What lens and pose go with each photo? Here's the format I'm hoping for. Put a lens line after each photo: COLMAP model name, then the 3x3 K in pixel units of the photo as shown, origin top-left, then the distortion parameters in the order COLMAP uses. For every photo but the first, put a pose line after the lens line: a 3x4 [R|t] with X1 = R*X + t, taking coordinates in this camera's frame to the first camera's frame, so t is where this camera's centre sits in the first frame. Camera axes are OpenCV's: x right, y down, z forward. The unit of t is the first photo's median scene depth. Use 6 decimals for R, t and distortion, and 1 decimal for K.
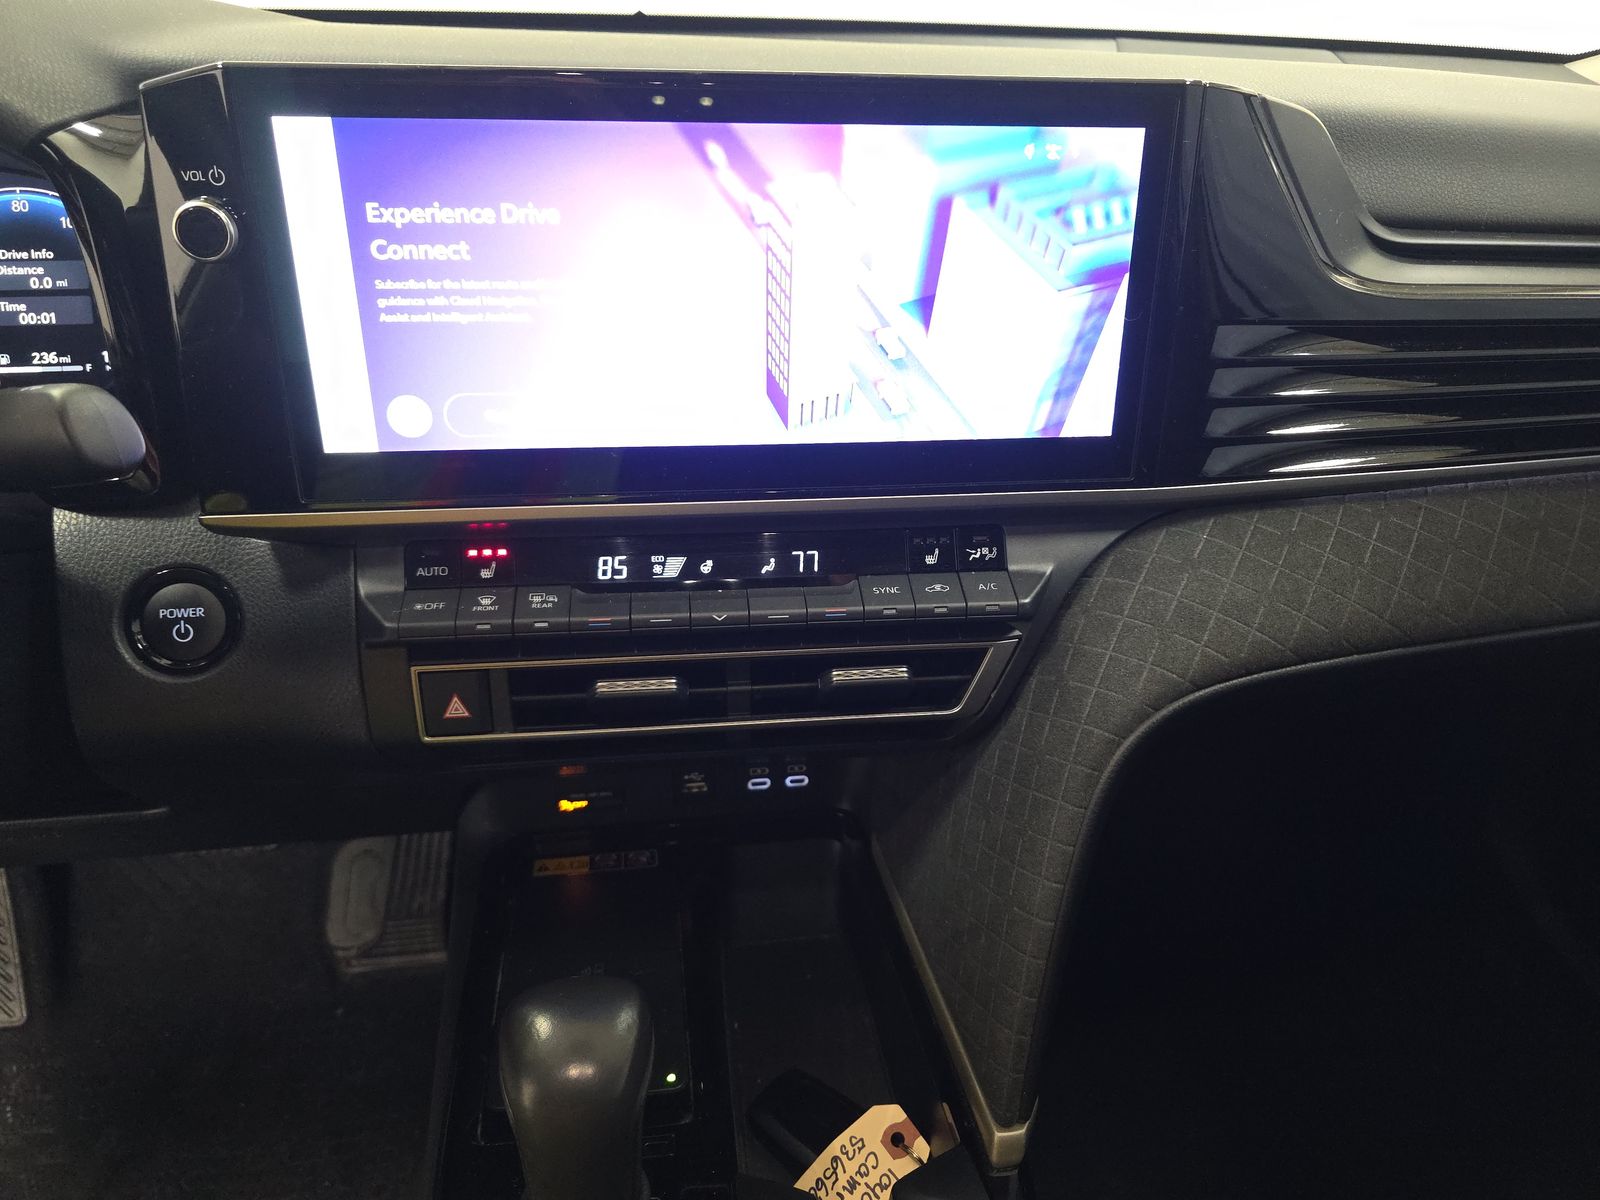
lens RADIAL K [[1056.0, 0, 800.0], [0, 1056.0, 600.0], [0, 0, 1]] dist [-0.005753, -0.005331]
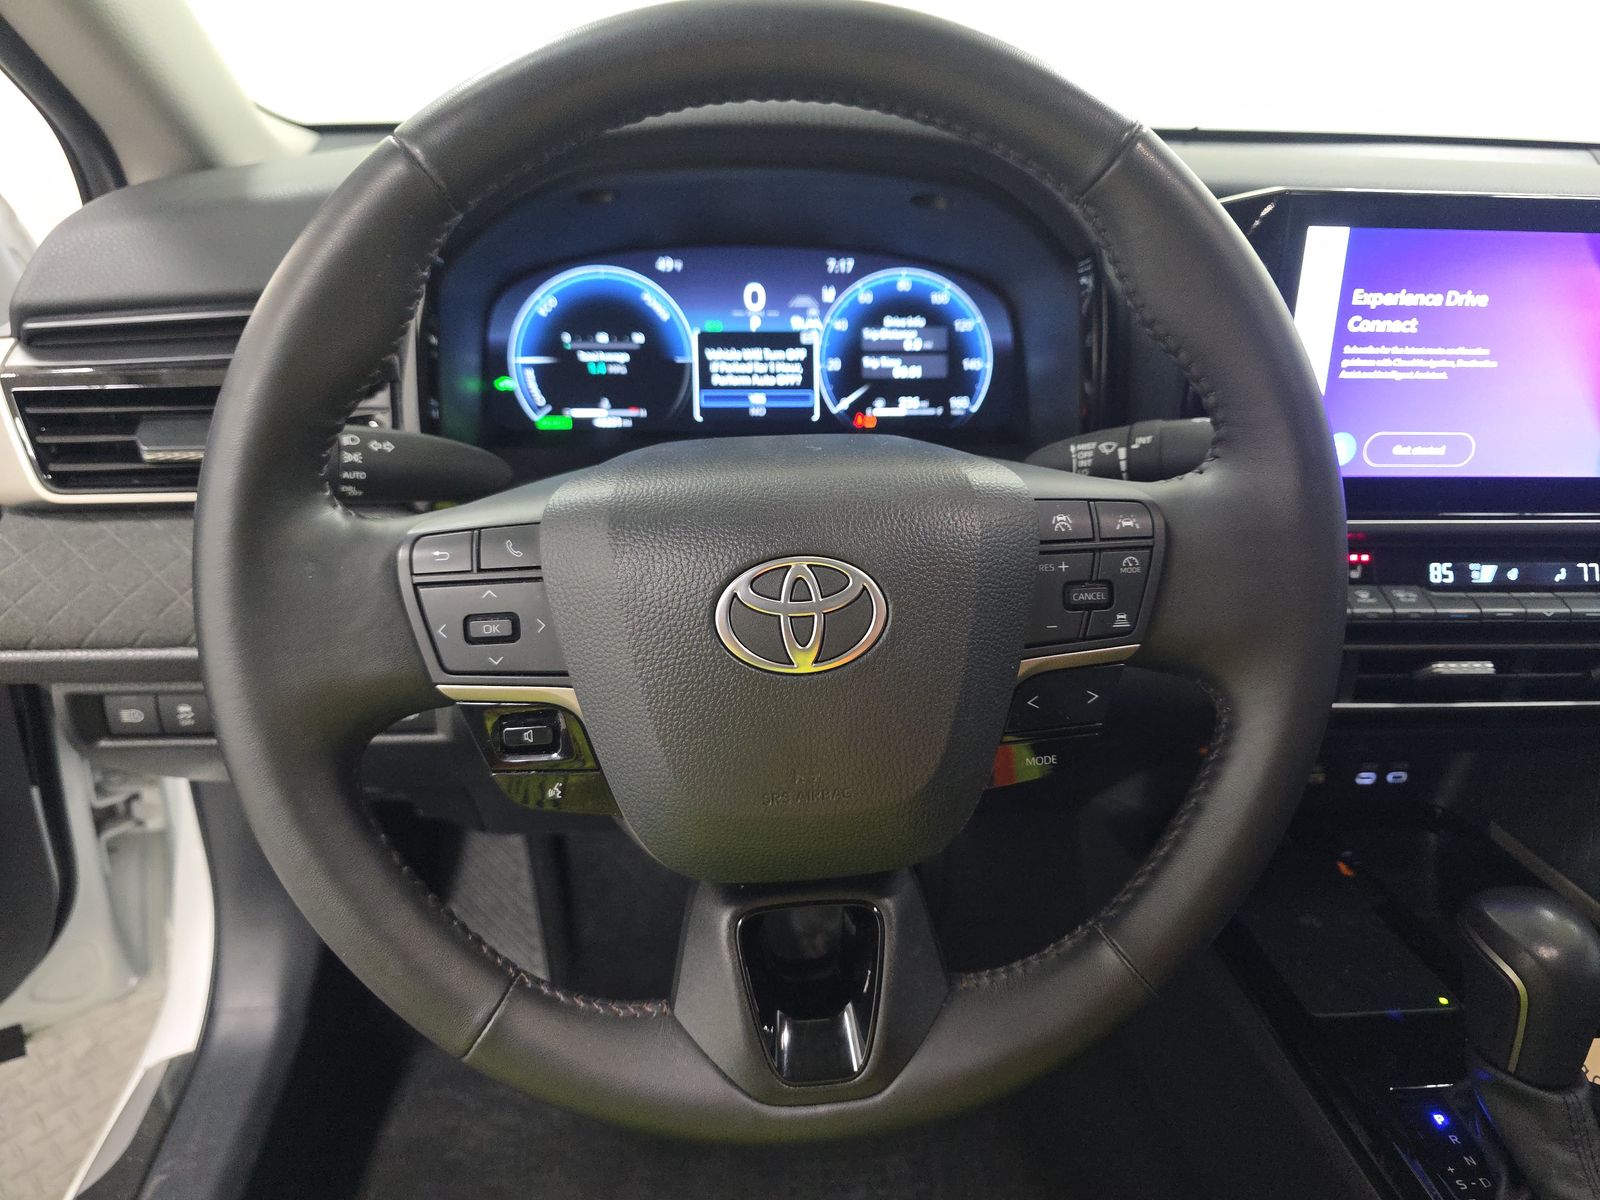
lens RADIAL K [[1073.5, 0, 800.0], [0, 1073.5, 600.0], [0, 0, 1]] dist [0.002725, -0.000845]
pose [[0.998970, 0.022453, -0.039436, -0.879400], [-0.025111, 0.997352, -0.068246, 0.107046], [0.037800, 0.069166, 0.996889, -0.302623]]
